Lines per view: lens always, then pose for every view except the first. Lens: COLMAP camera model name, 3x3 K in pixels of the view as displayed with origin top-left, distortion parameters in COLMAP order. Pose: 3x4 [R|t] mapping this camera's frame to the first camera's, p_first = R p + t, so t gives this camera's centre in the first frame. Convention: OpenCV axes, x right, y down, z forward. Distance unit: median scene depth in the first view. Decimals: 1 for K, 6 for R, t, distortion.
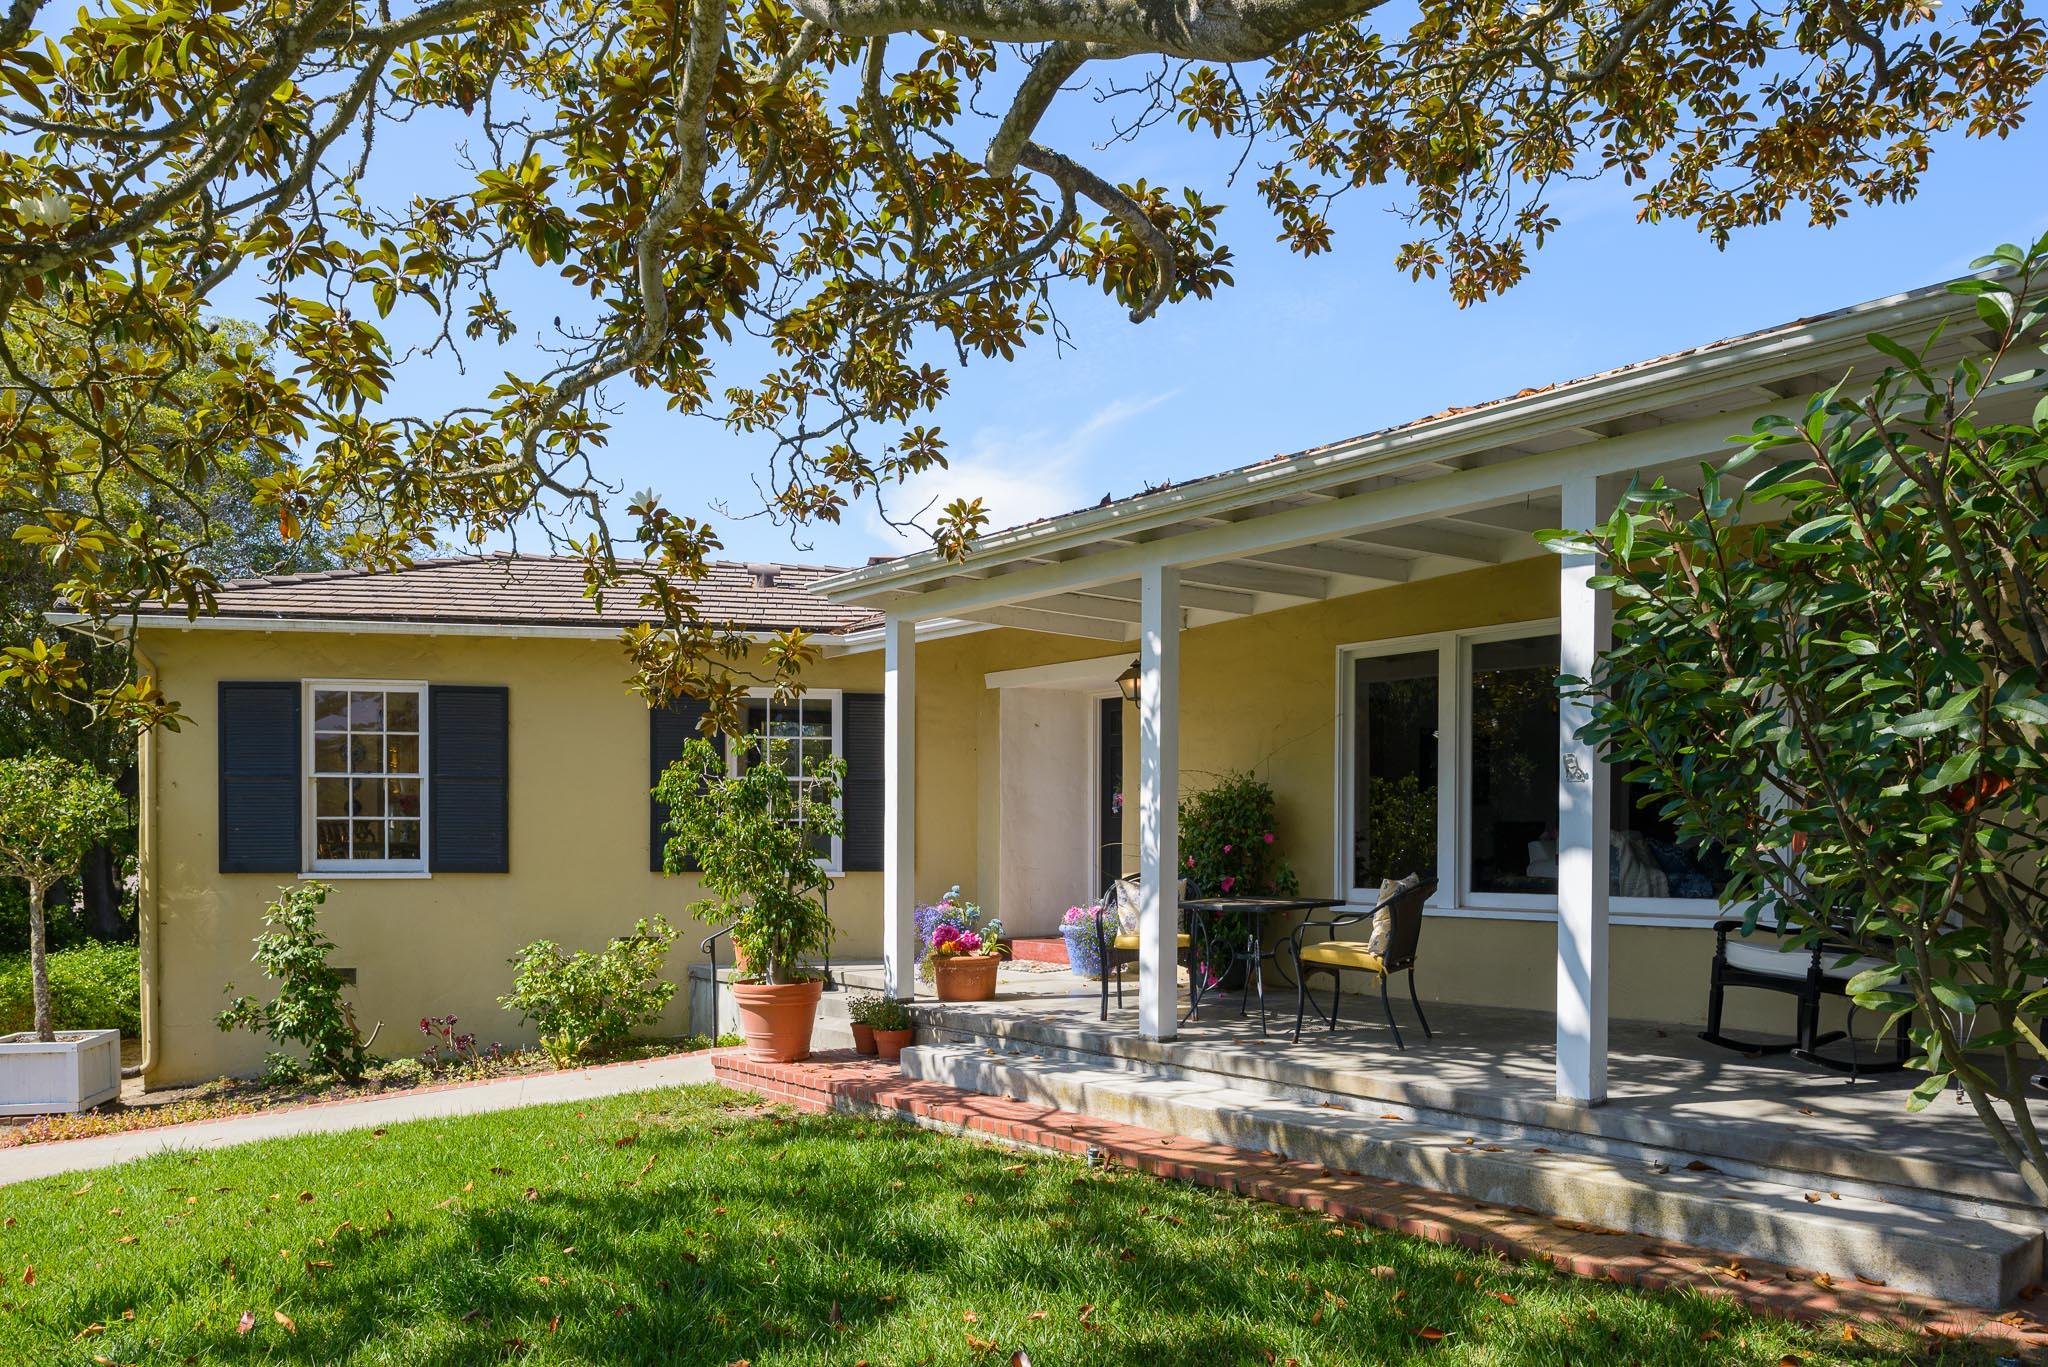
lens RADIAL K [[1400.2, 0, 1014.9], [0, 1400.2, 857.6], [0, 0, 1]] dist [-0.012565, -0.002550]
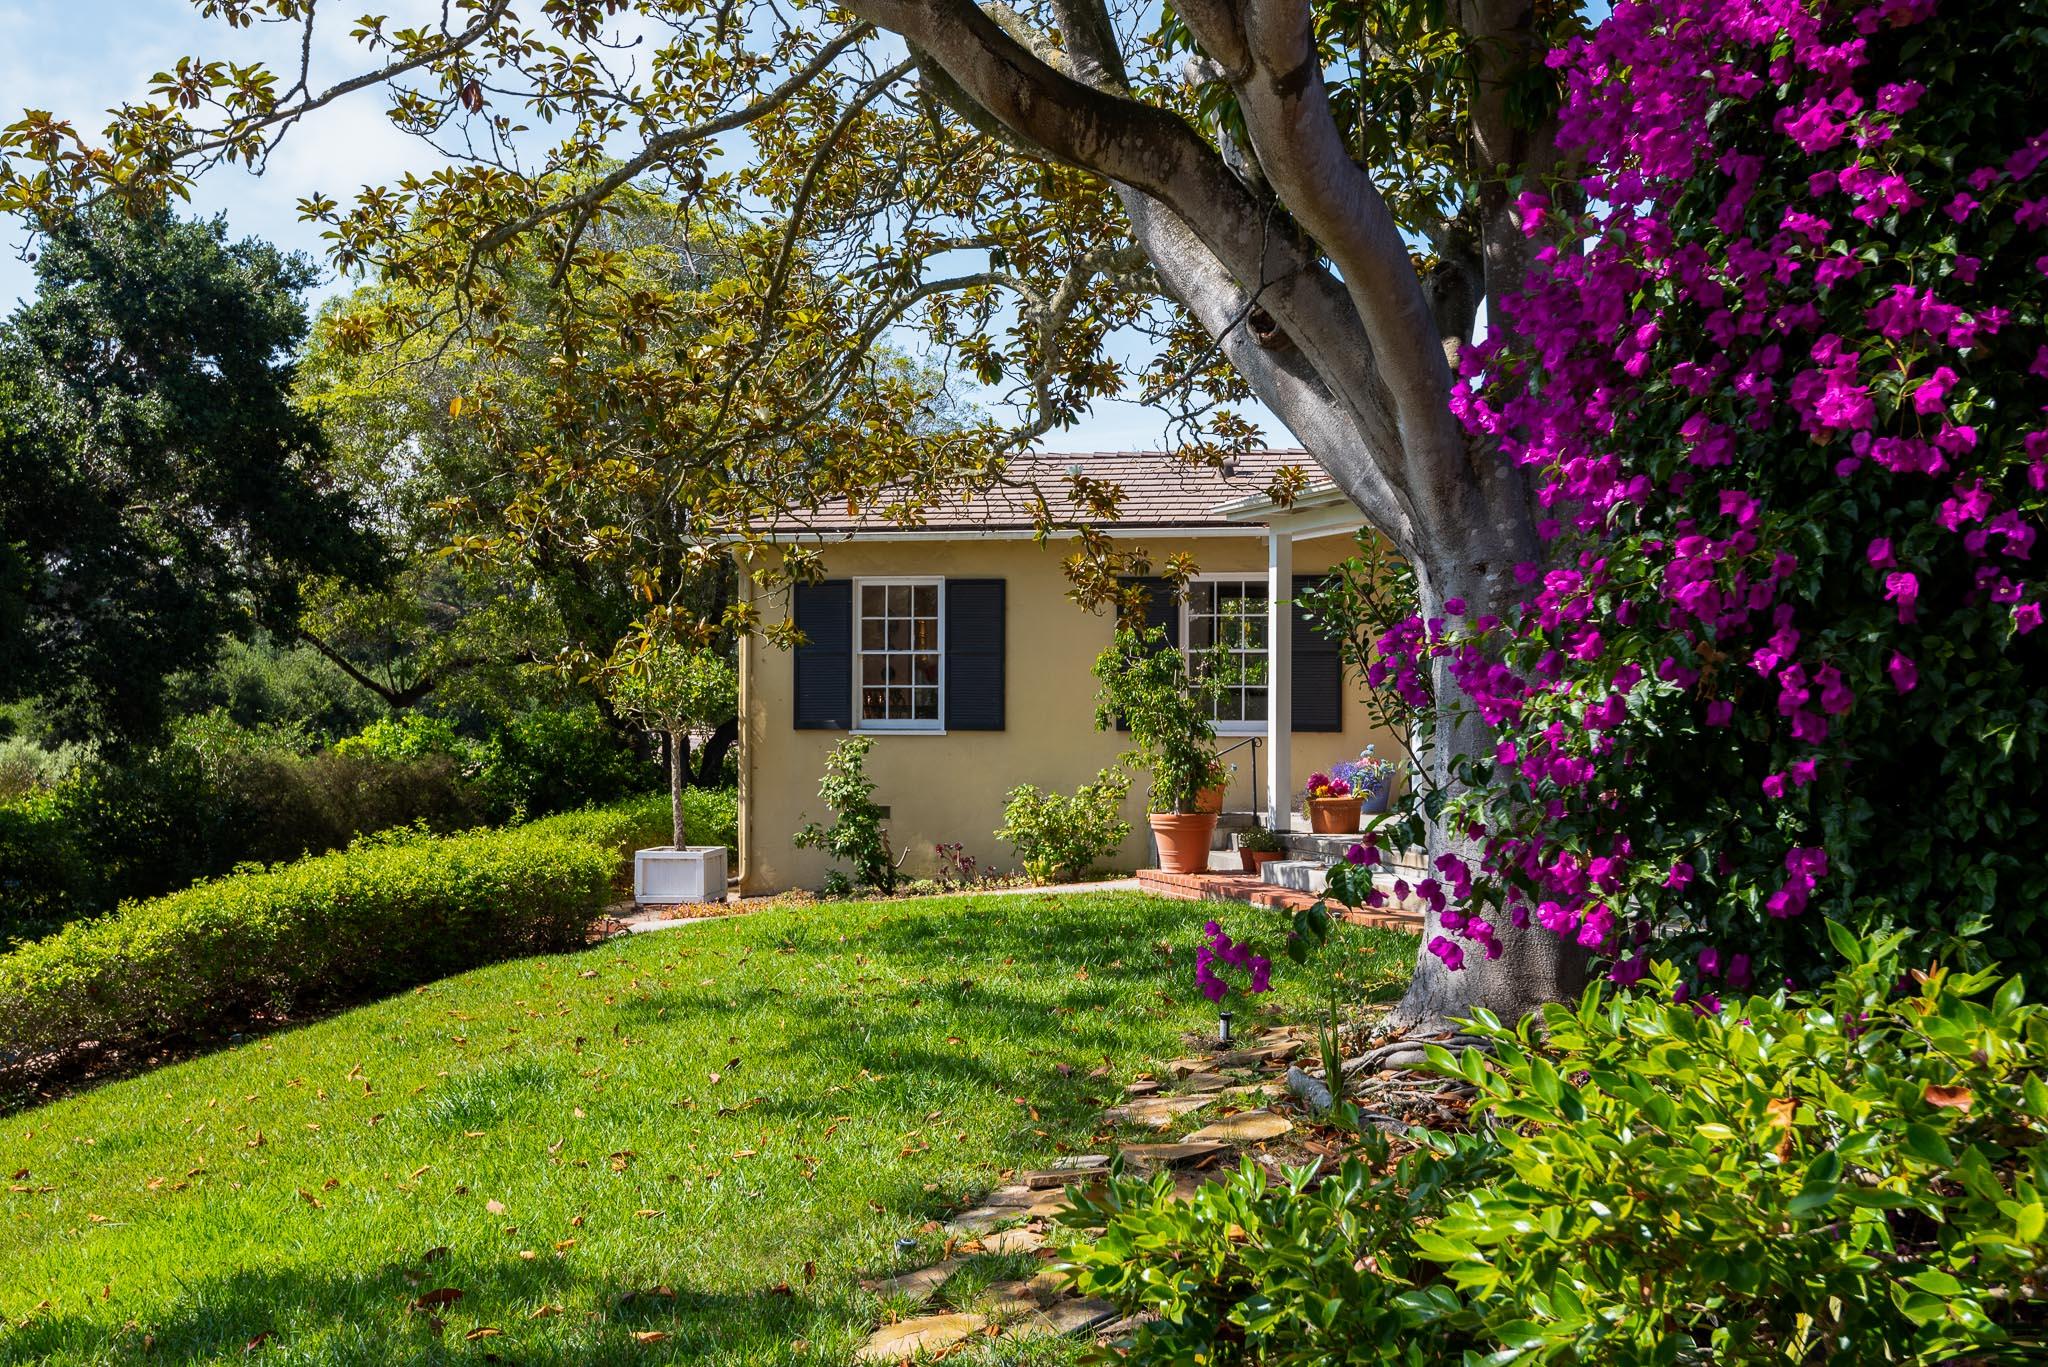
lens RADIAL K [[2031.5, 0, 1024.0], [0, 2031.5, 683.5], [0, 0, 1]] dist [-0.000714, 0.001032]
pose [[0.930972, -0.001910, -0.365085, 0.358984], [-0.005339, 0.999808, -0.018844, 0.003437], [0.365051, 0.019493, 0.930783, -0.769968]]
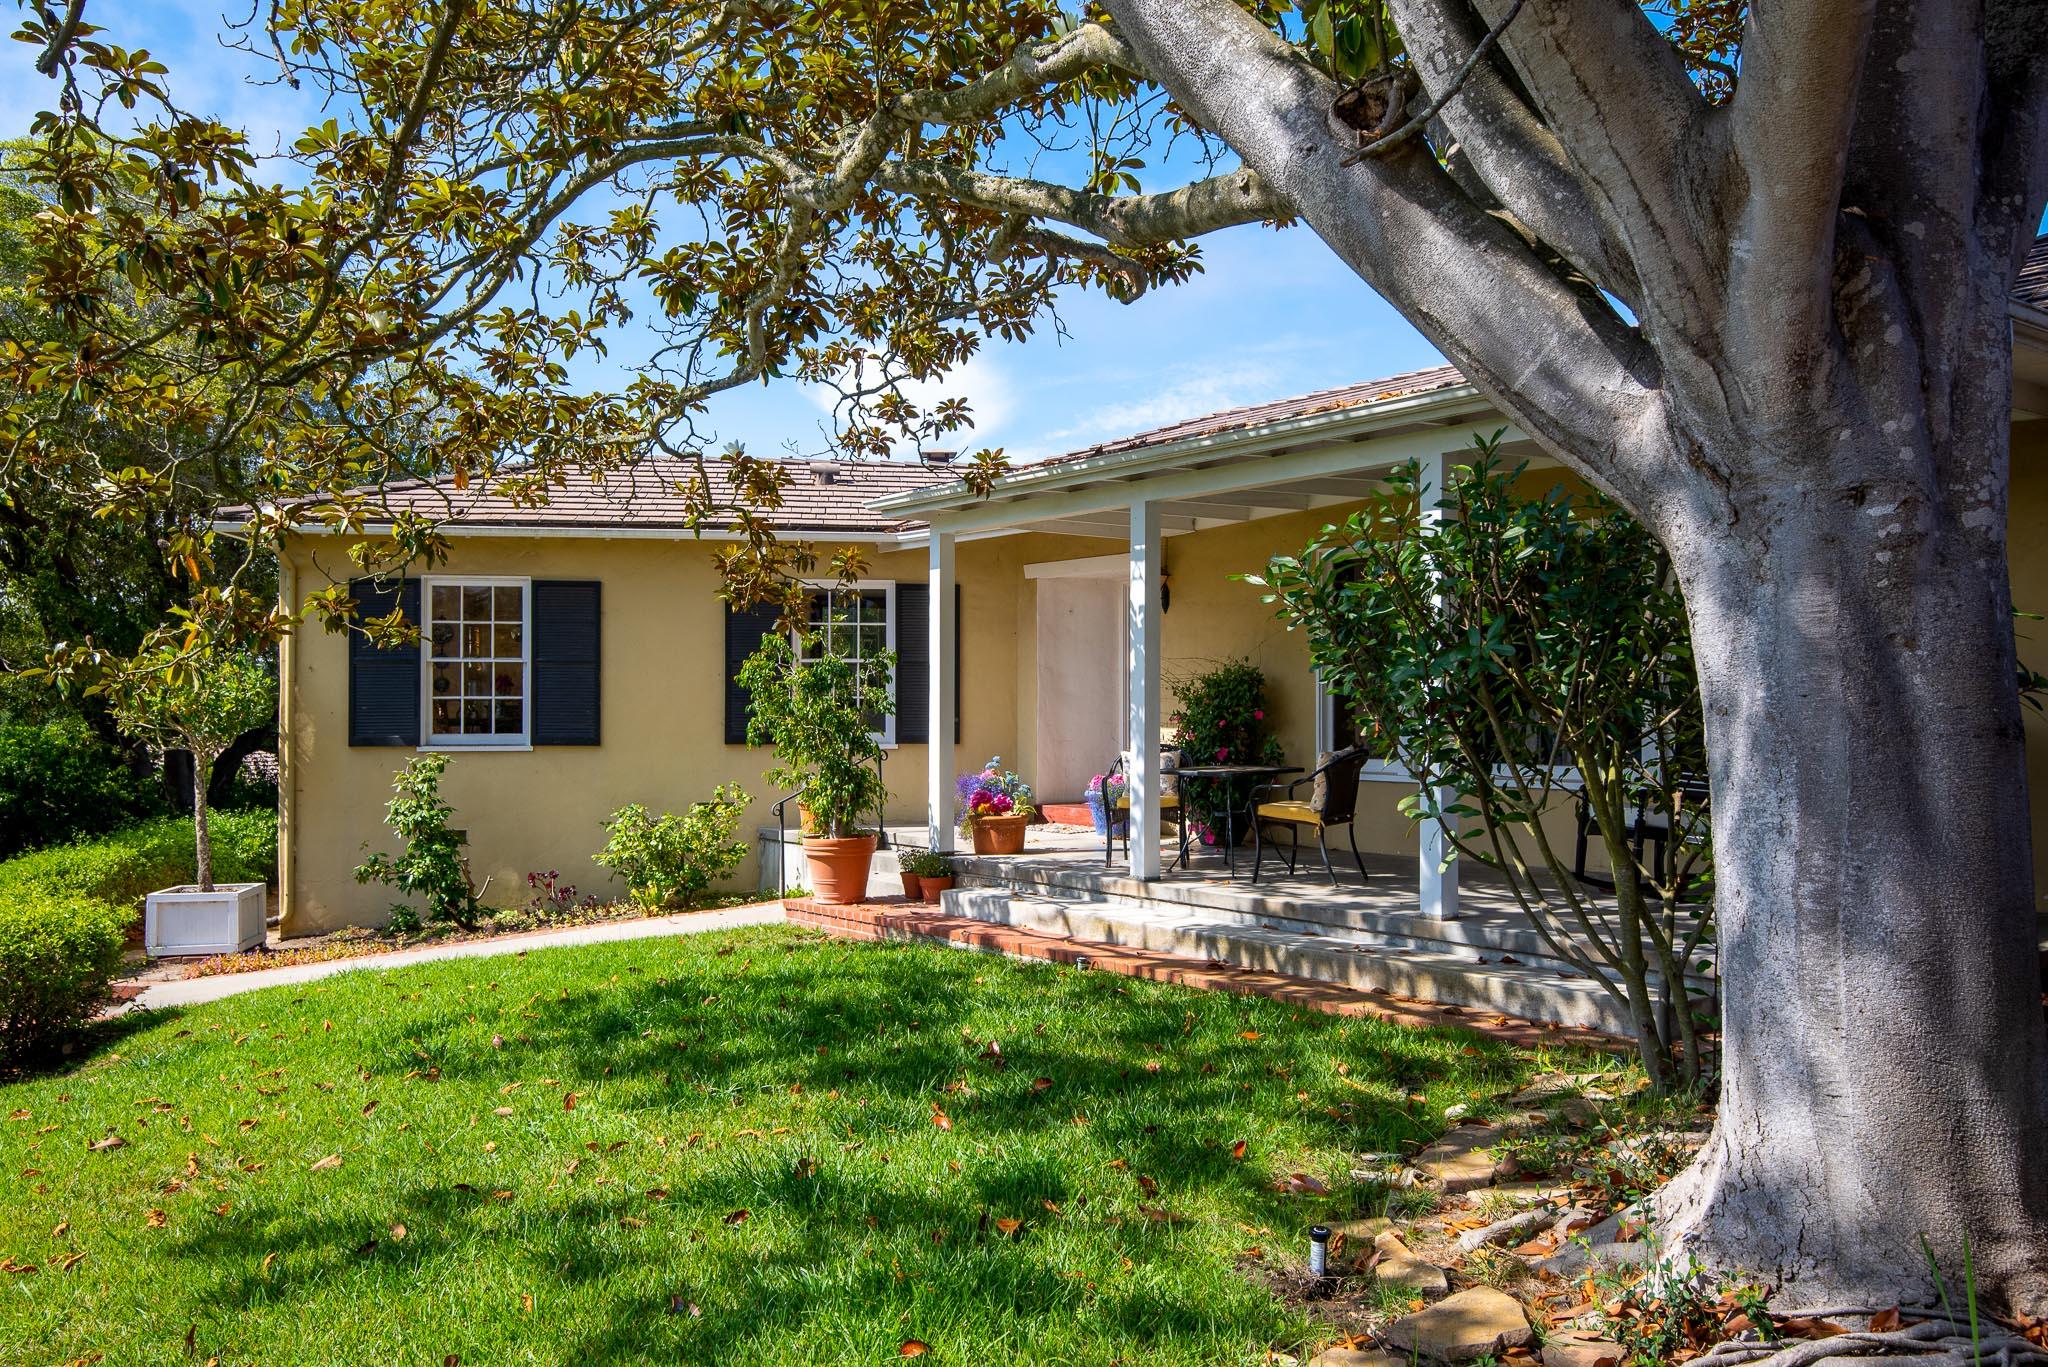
lens RADIAL K [[1601.2, 0, 1029.6], [0, 1601.2, 691.4], [0, 0, 1]] dist [0.042554, -0.039196]
pose [[0.998967, -0.002549, -0.045371, 0.051185], [0.001591, 0.999775, -0.021132, -0.005811], [0.045414, 0.021037, 0.998747, -0.334101]]
